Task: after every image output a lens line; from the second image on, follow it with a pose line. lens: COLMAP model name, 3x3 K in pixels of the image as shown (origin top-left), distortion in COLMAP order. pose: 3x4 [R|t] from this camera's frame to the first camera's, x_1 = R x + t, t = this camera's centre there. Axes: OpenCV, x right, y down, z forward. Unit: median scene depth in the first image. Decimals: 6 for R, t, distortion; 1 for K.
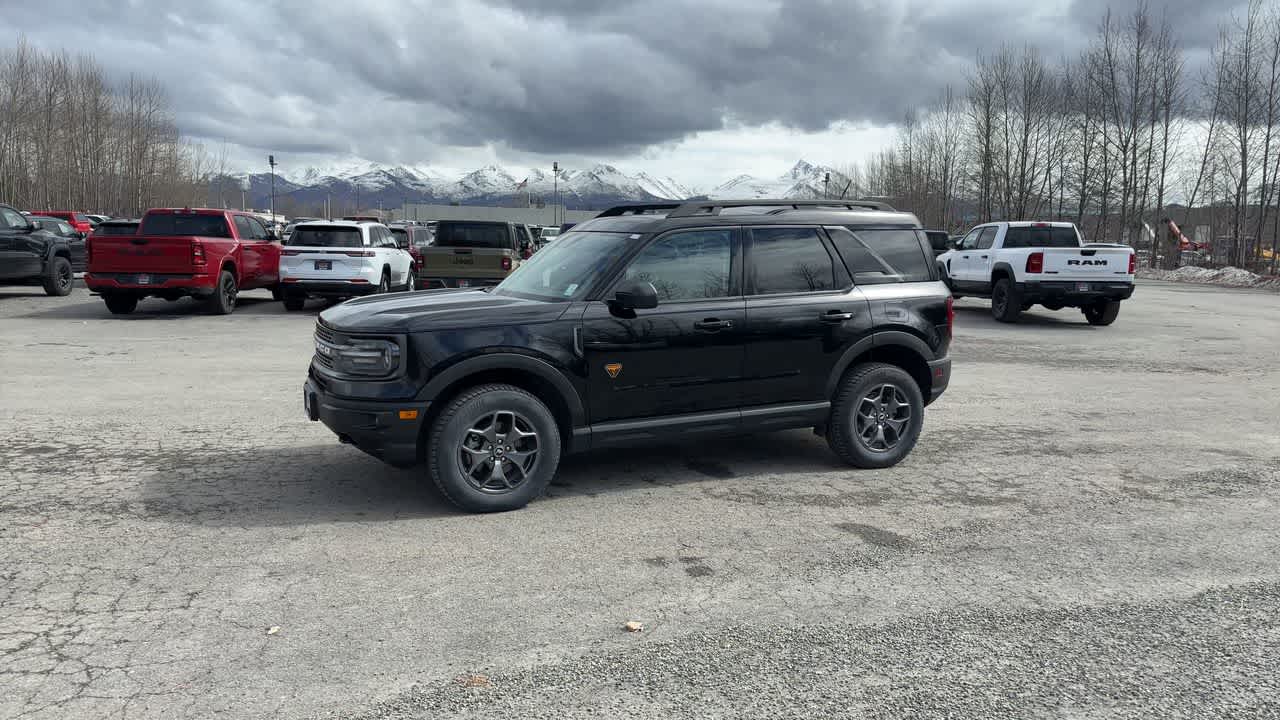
lens RADIAL K [[922.0, 0, 632.6], [0, 922.0, 364.3], [0, 0, 1]] dist [0.020210, -0.006282]
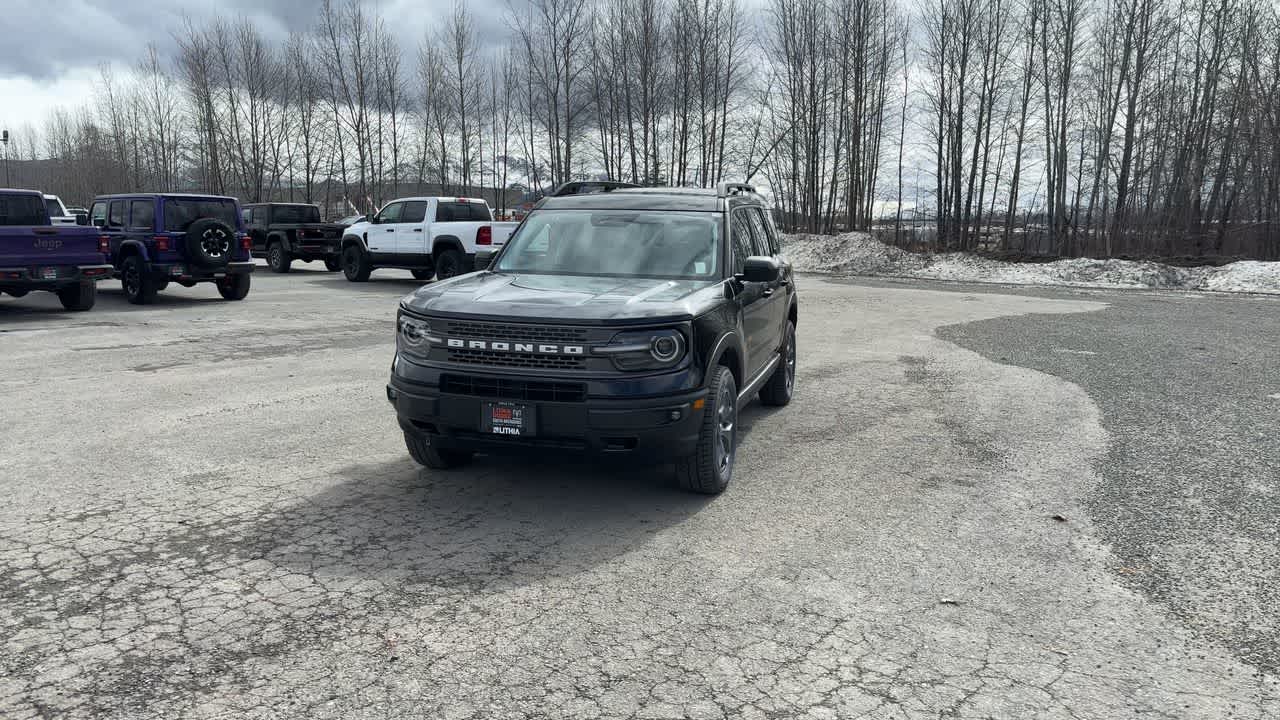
lens RADIAL K [[921.4, 0, 635.6], [0, 921.4, 357.0], [0, 0, 1]] dist [0.044022, -0.046228]
pose [[0.674817, -0.111382, 0.729532, -0.790696], [0.095313, 0.993419, 0.063506, -0.048774], [-0.731805, 0.026679, 0.680992, 0.319524]]
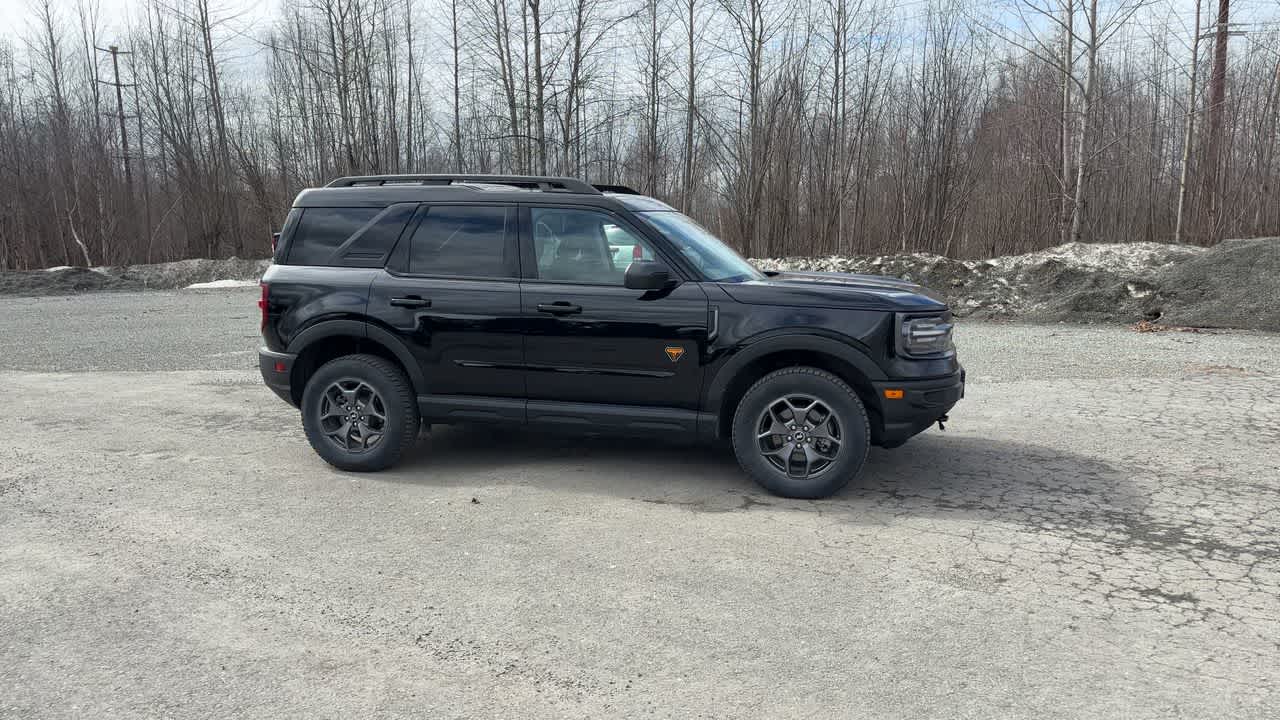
lens RADIAL K [[921.4, 0, 635.6], [0, 921.4, 357.0], [0, 0, 1]] dist [0.044022, -0.046228]
pose [[-0.769647, -0.092652, 0.631711, -0.651617], [0.087931, 0.964605, 0.248608, -0.243085], [-0.632385, 0.246888, -0.734258, 1.787172]]
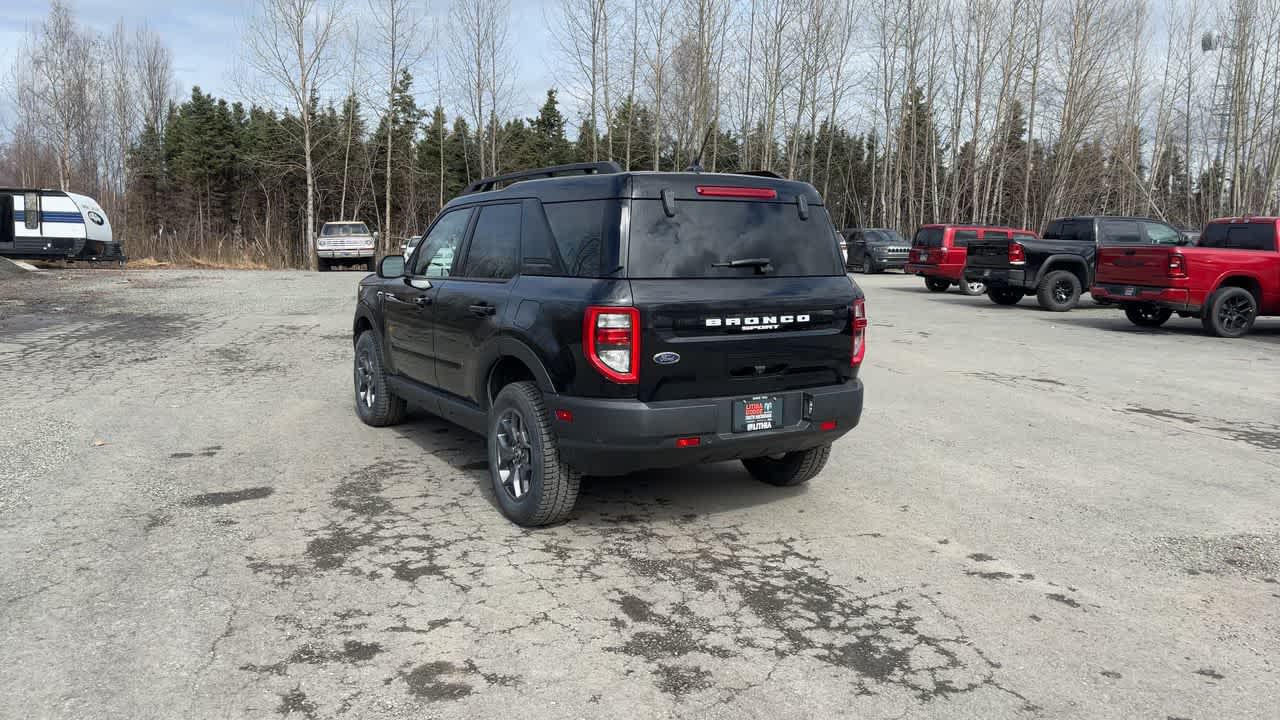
lens RADIAL K [[921.4, 0, 635.6], [0, 921.4, 357.0], [0, 0, 1]] dist [0.044022, -0.046228]
pose [[0.092283, 0.117096, -0.988824, 1.035480], [-0.151344, 0.983173, 0.102303, -0.113027], [0.984164, 0.140211, 0.108452, 1.035620]]
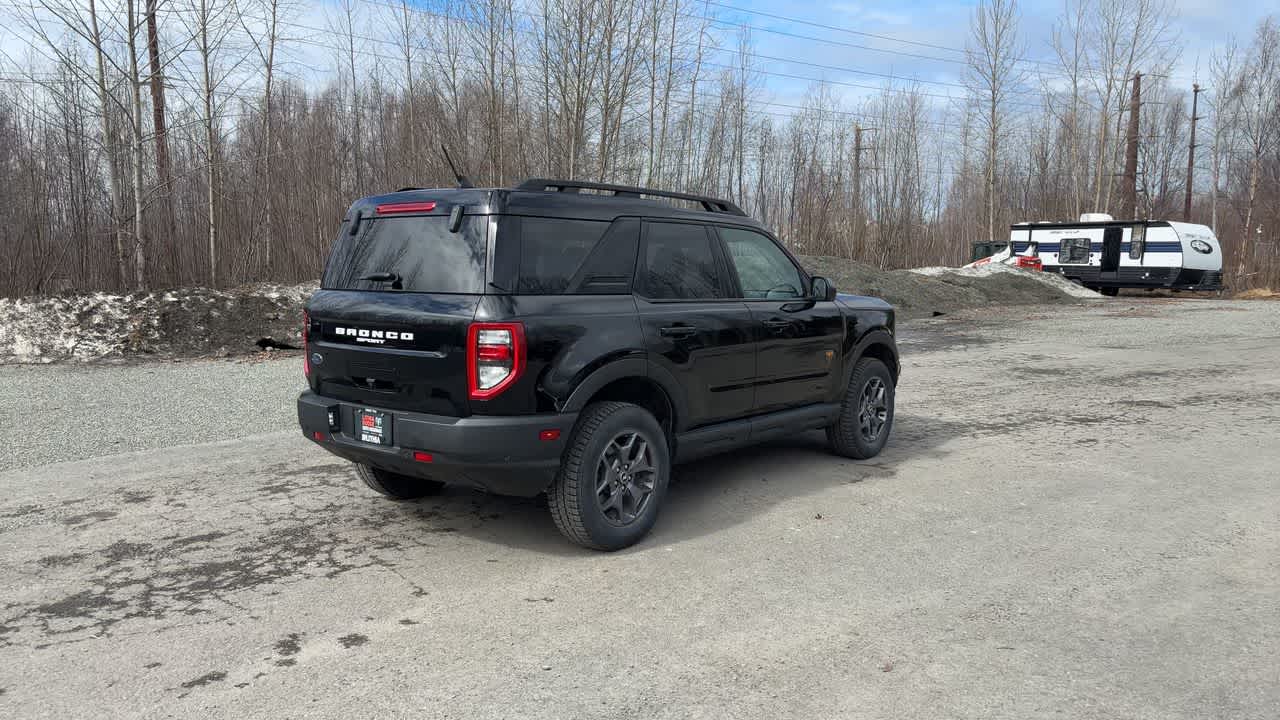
lens RADIAL K [[922.0, 0, 632.6], [0, 922.0, 364.3], [0, 0, 1]] dist [0.020210, -0.006282]
pose [[-0.907855, 0.038111, -0.417549, 0.451728], [-0.064775, 0.971156, 0.229477, -0.238229], [0.414251, 0.235378, -0.879200, 1.929073]]
